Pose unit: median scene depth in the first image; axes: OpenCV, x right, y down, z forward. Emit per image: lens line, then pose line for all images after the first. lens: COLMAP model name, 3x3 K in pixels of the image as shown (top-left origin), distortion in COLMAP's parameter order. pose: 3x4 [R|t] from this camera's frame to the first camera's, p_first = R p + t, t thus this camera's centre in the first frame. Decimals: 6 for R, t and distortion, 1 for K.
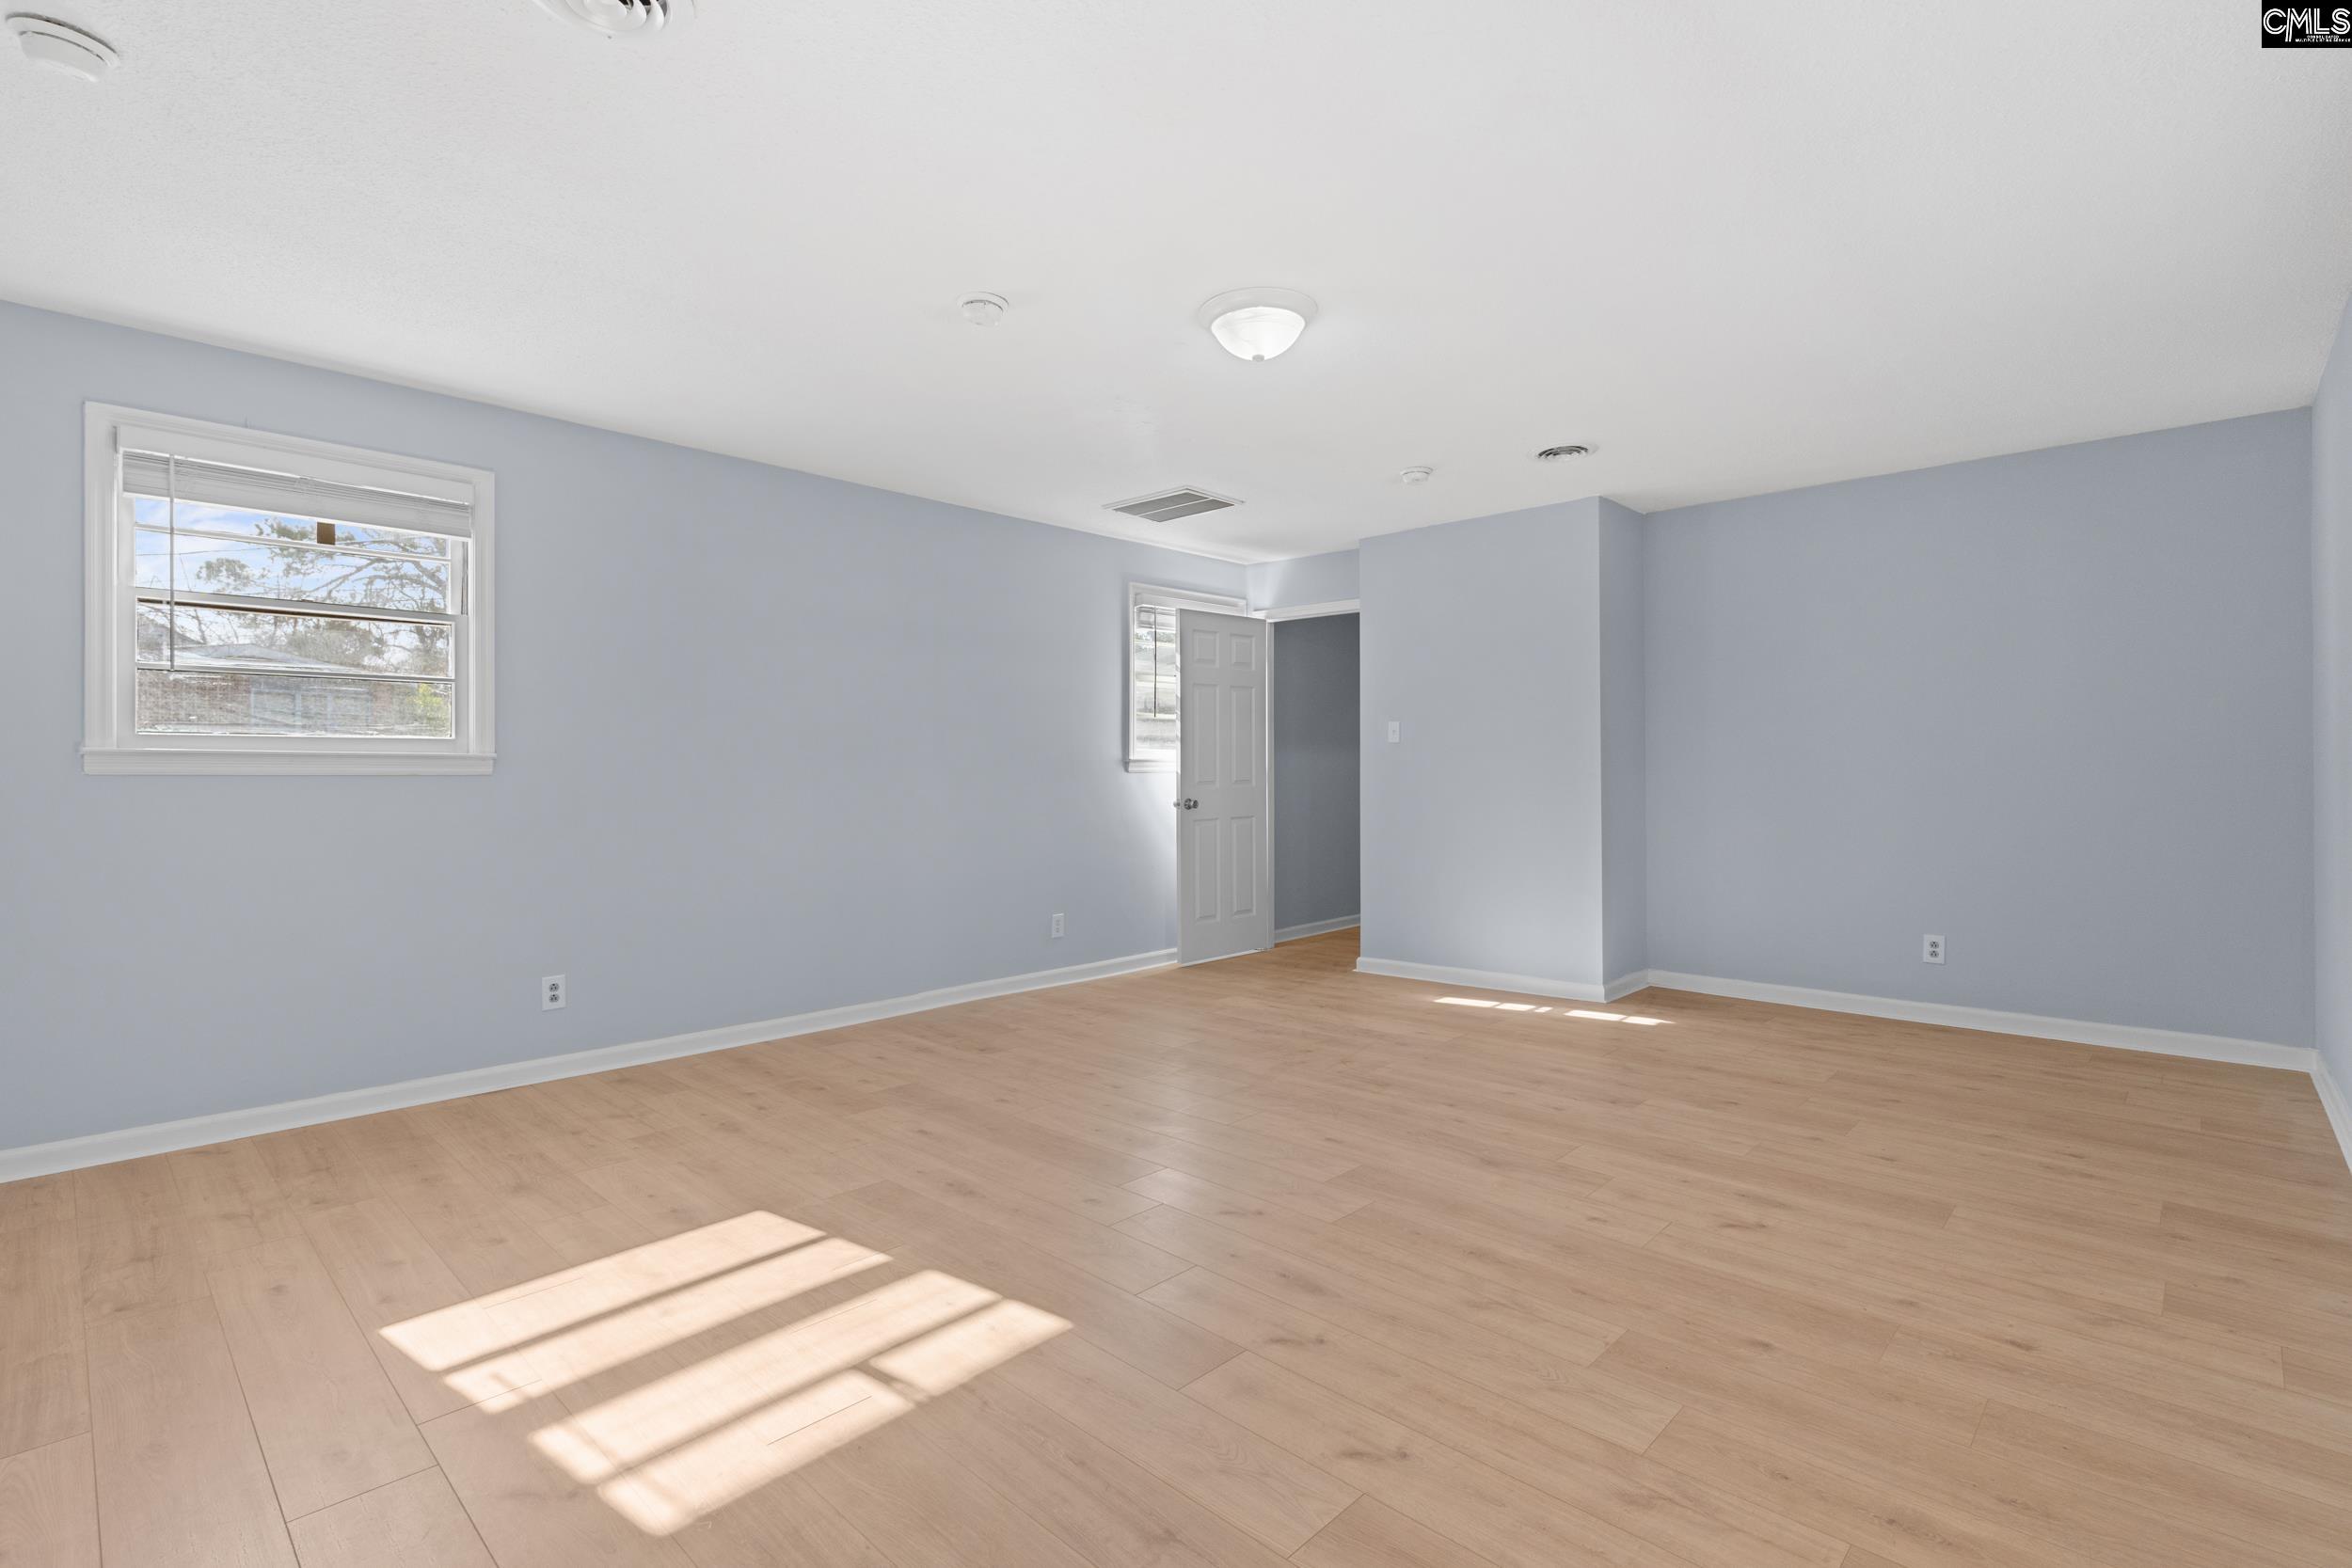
lens RADIAL K [[1083.7, 0, 1178.3], [0, 1083.7, 771.6], [0, 0, 1]] dist [-0.005335, -0.000641]
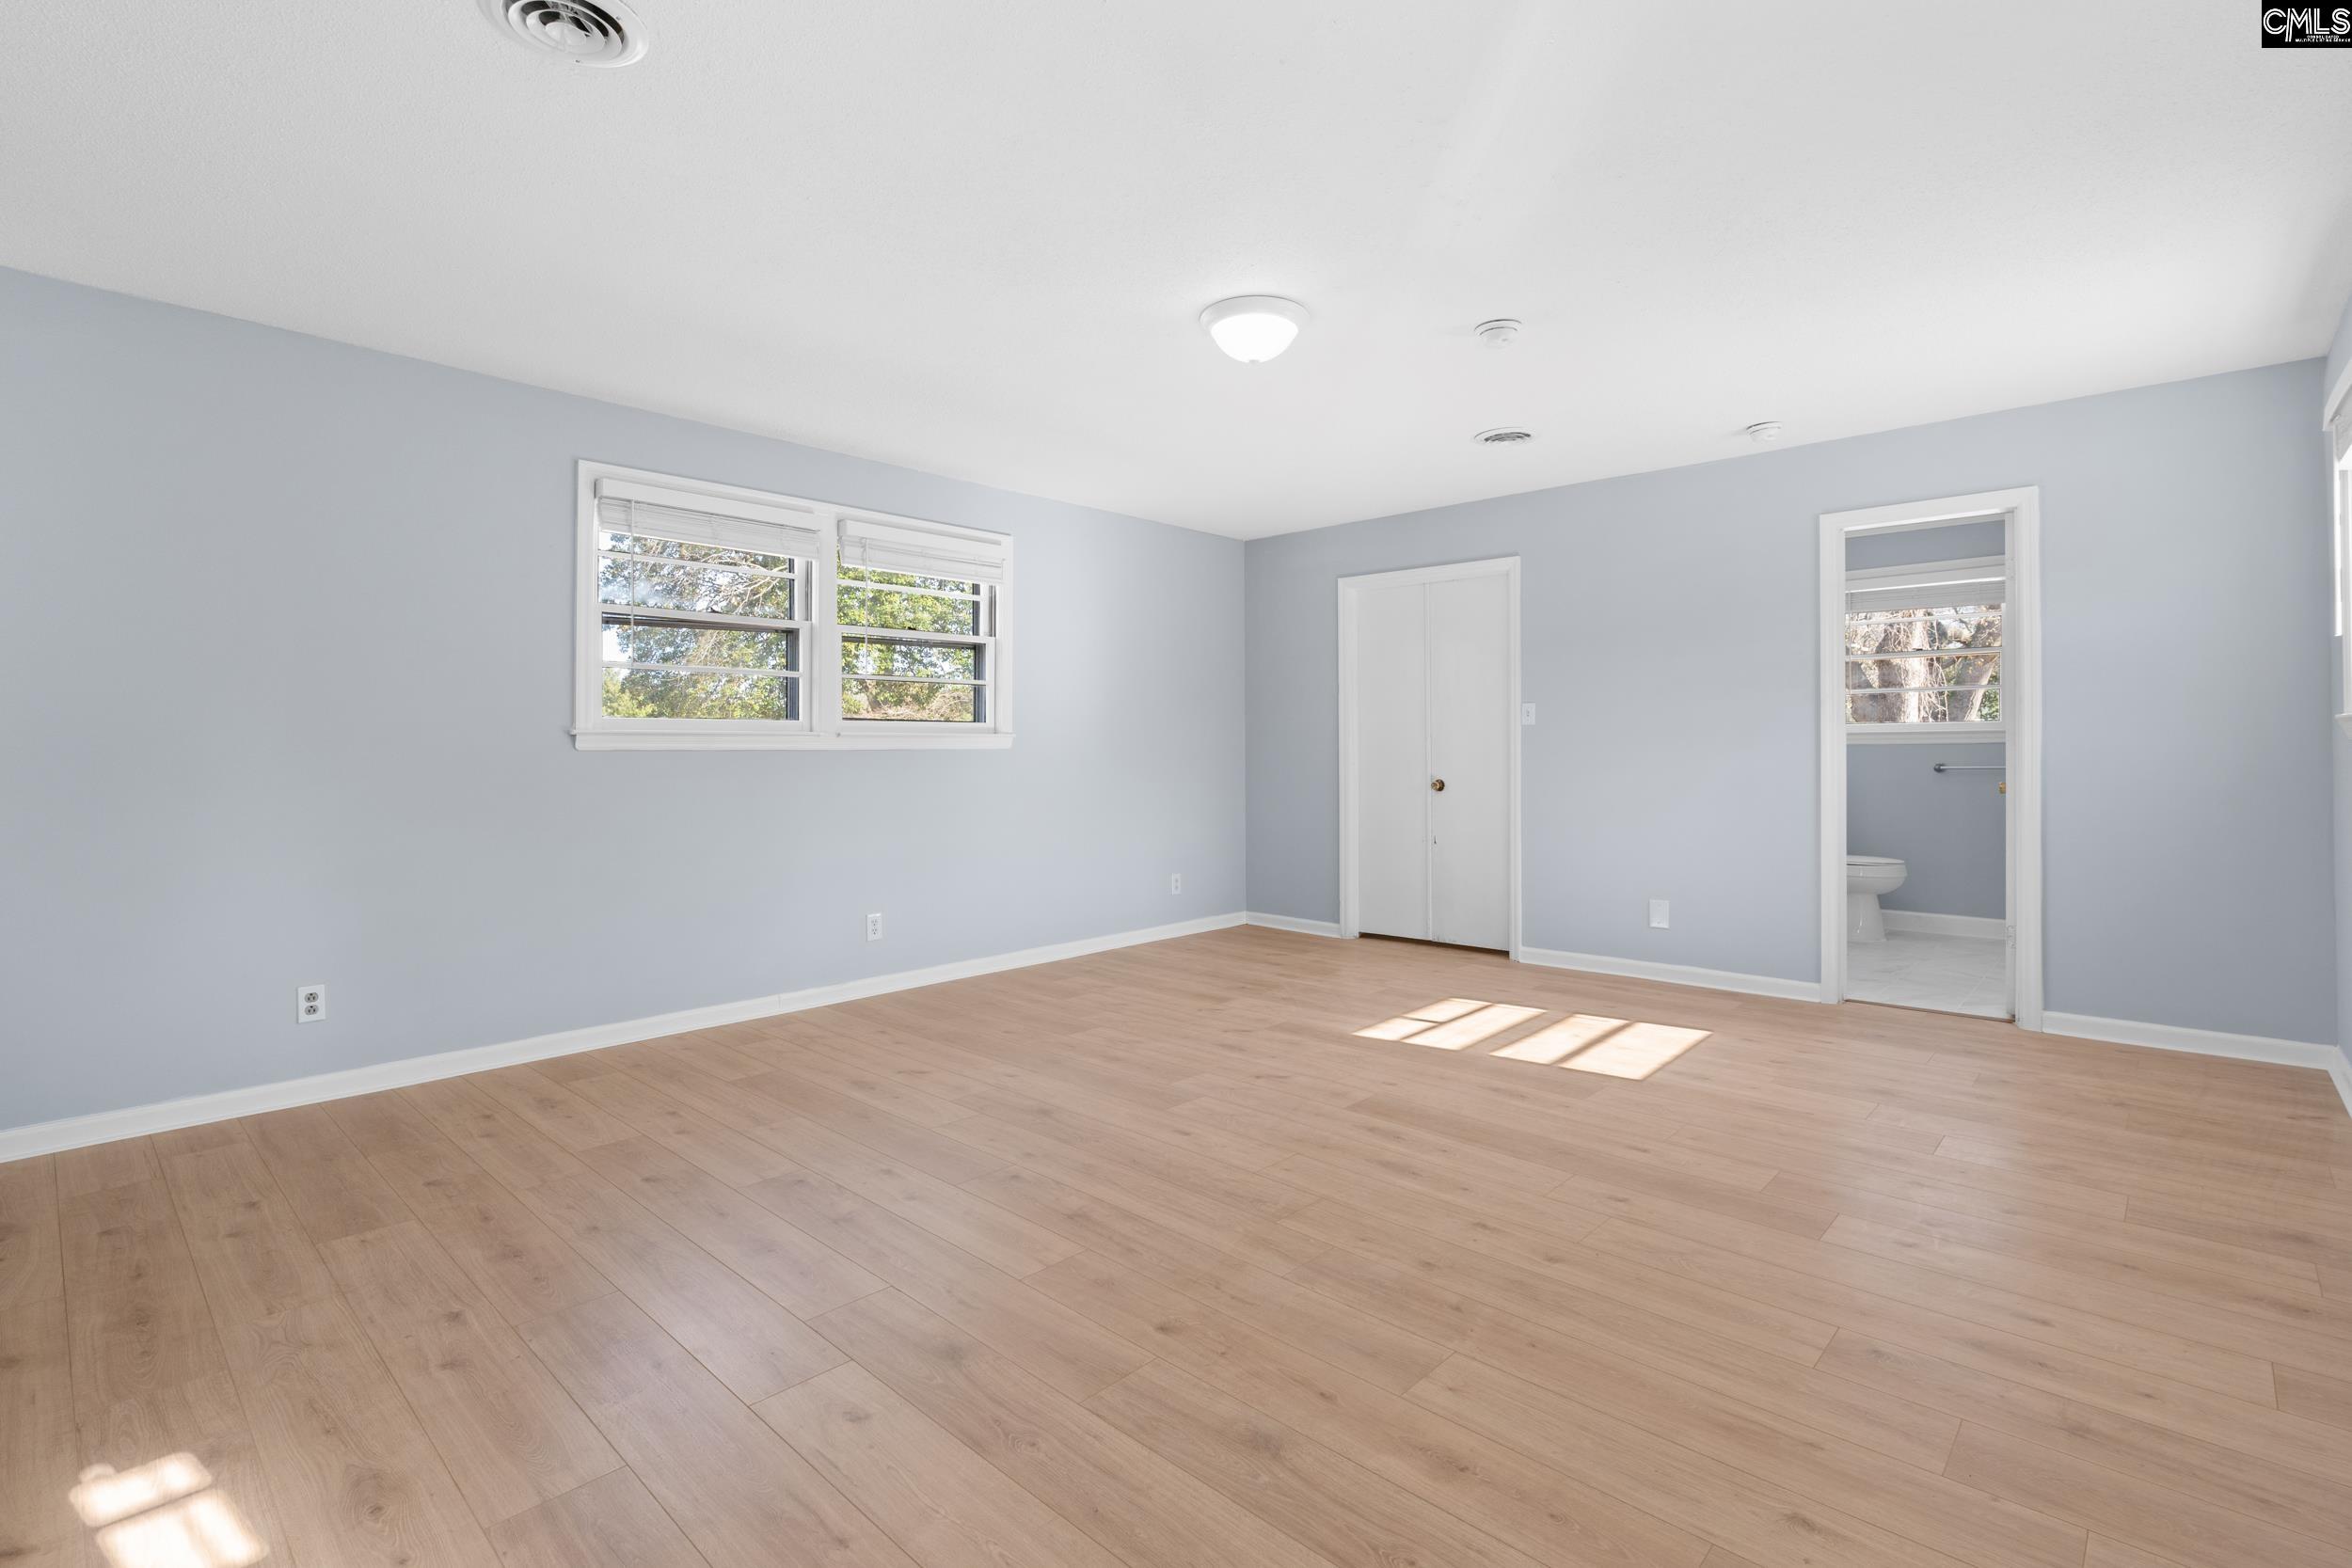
lens RADIAL K [[1083.7, 0, 1178.3], [0, 1083.7, 771.6], [0, 0, 1]] dist [-0.005335, -0.000641]
pose [[-0.999818, 0.009728, -0.016440, 0.155442], [0.009396, 0.999752, 0.020190, 0.003013], [0.016633, 0.020032, -0.999661, 1.897941]]
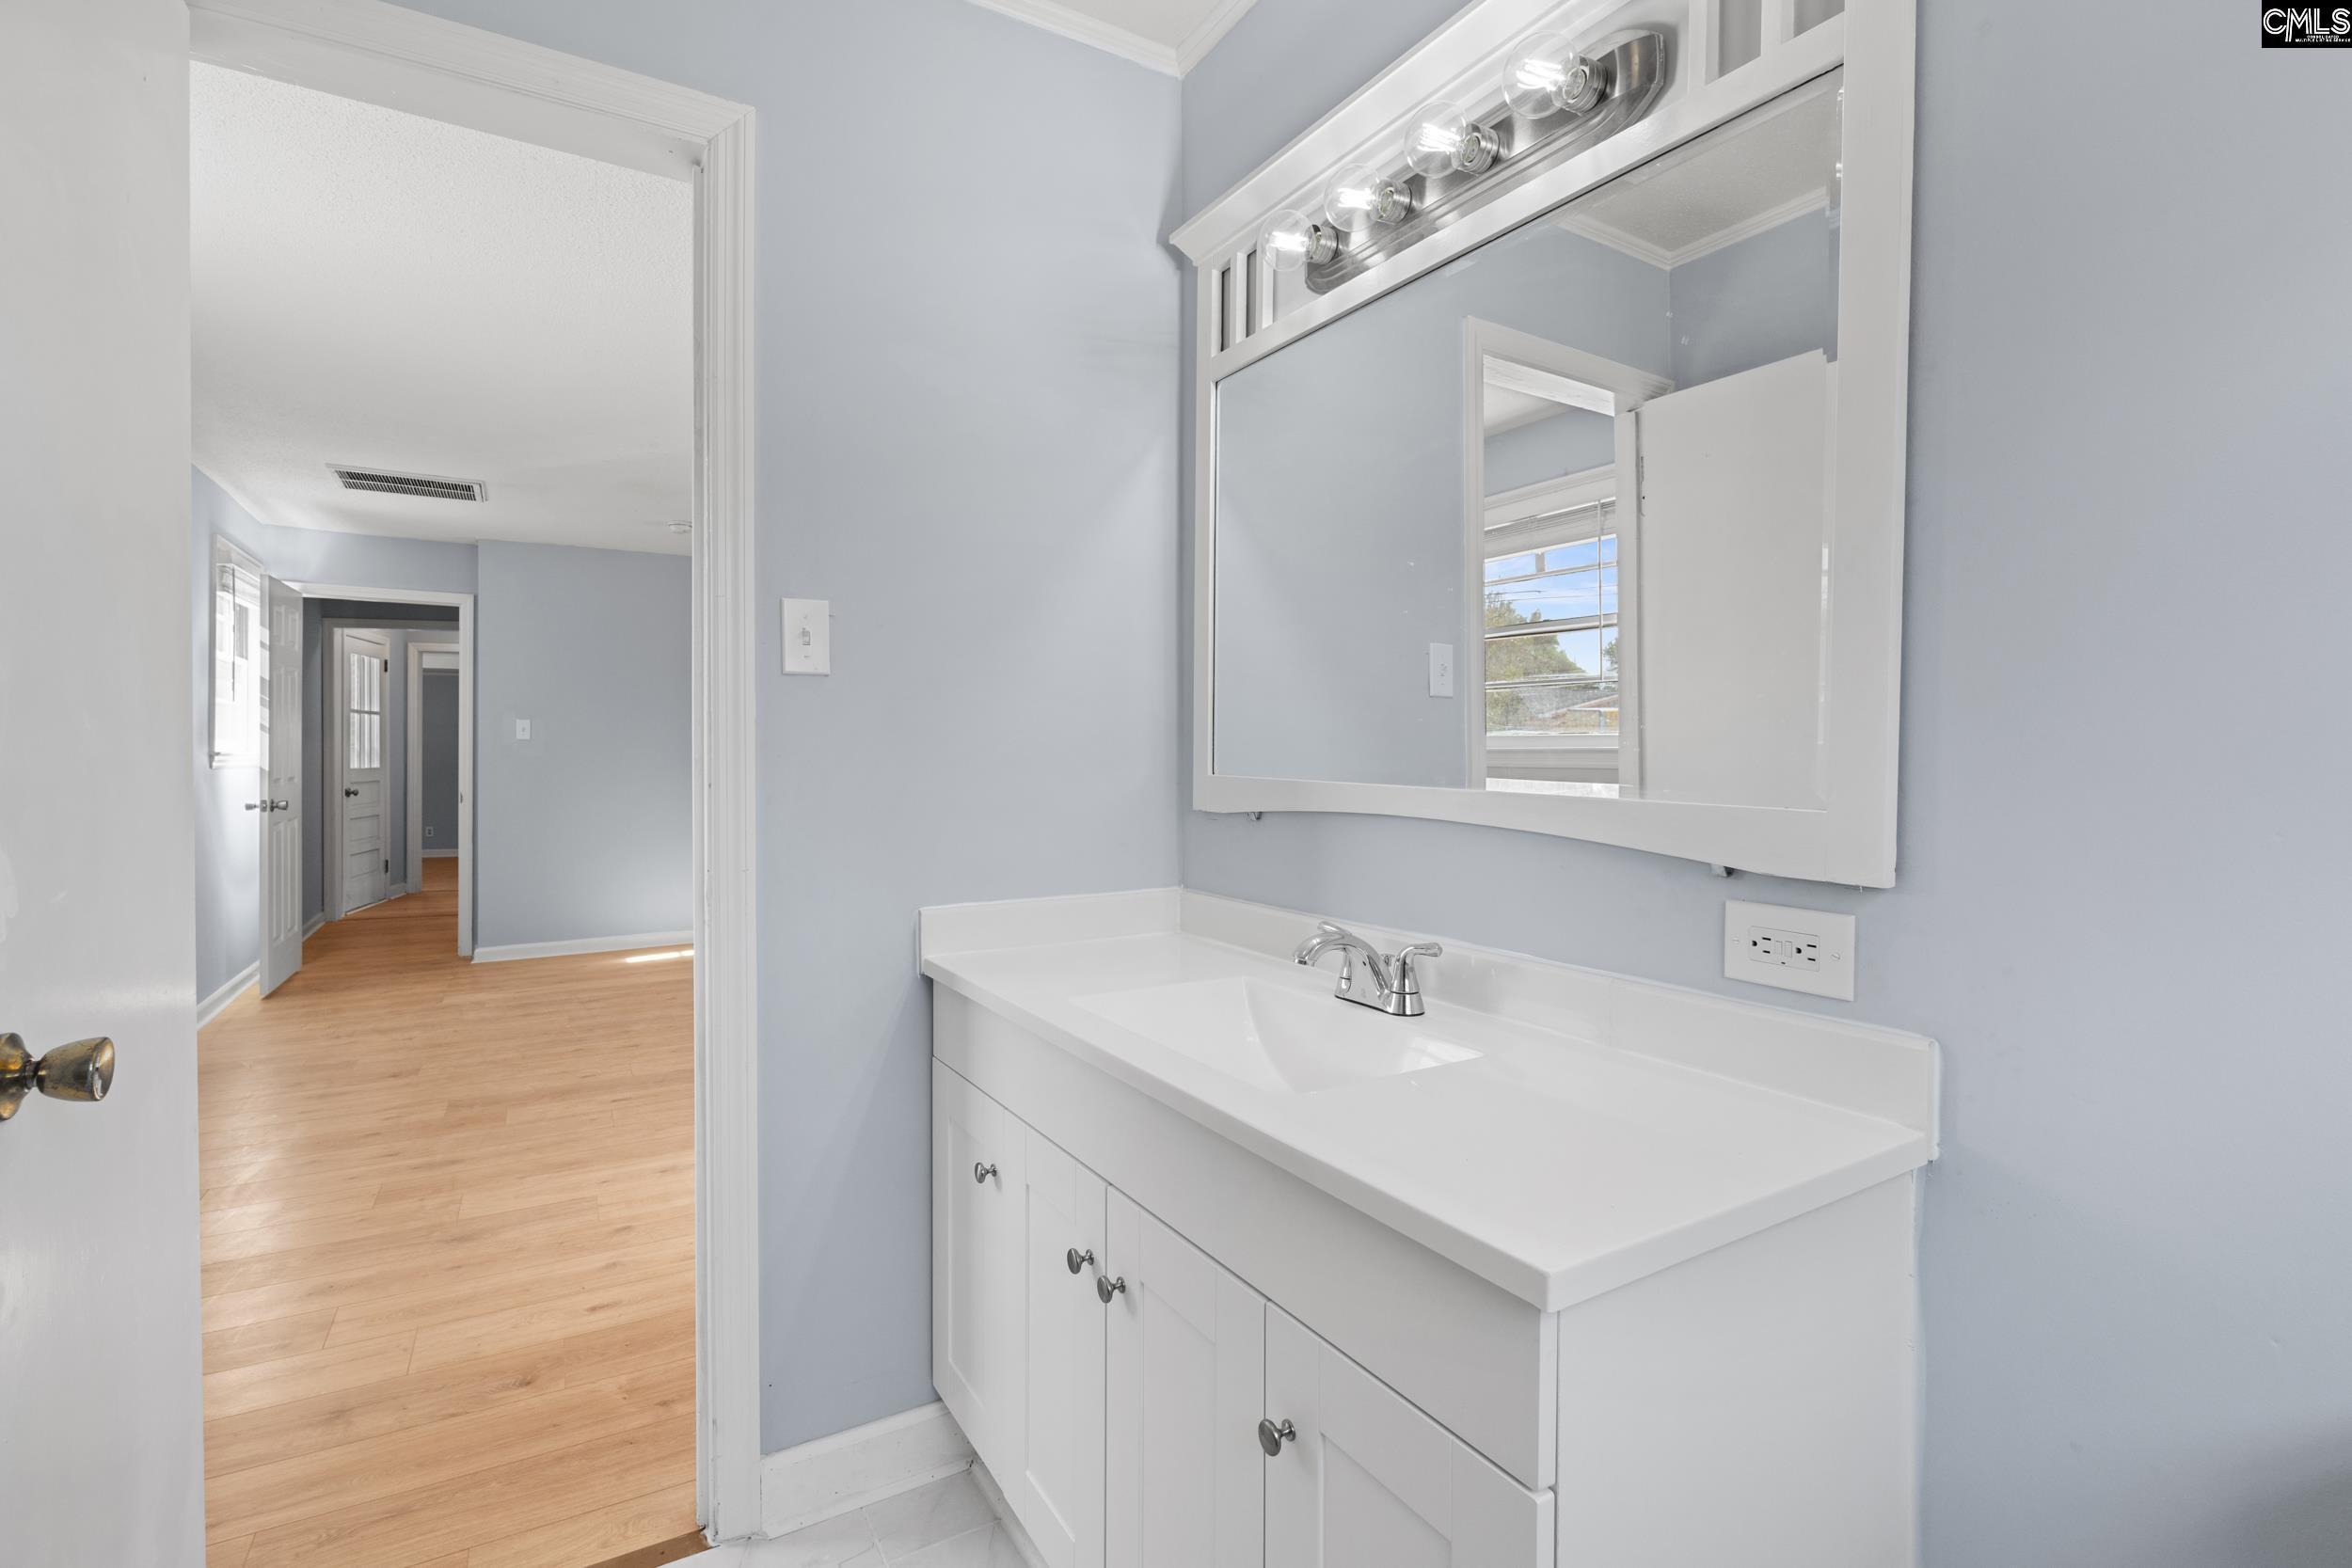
lens RADIAL K [[1083.7, 0, 1178.3], [0, 1083.7, 771.6], [0, 0, 1]] dist [-0.005335, -0.000641]
pose [[0.263846, -0.005788, 0.964547, -1.159637], [-0.005825, 0.999954, 0.007594, -0.012414], [-0.964547, -0.007622, 0.263800, 0.167122]]
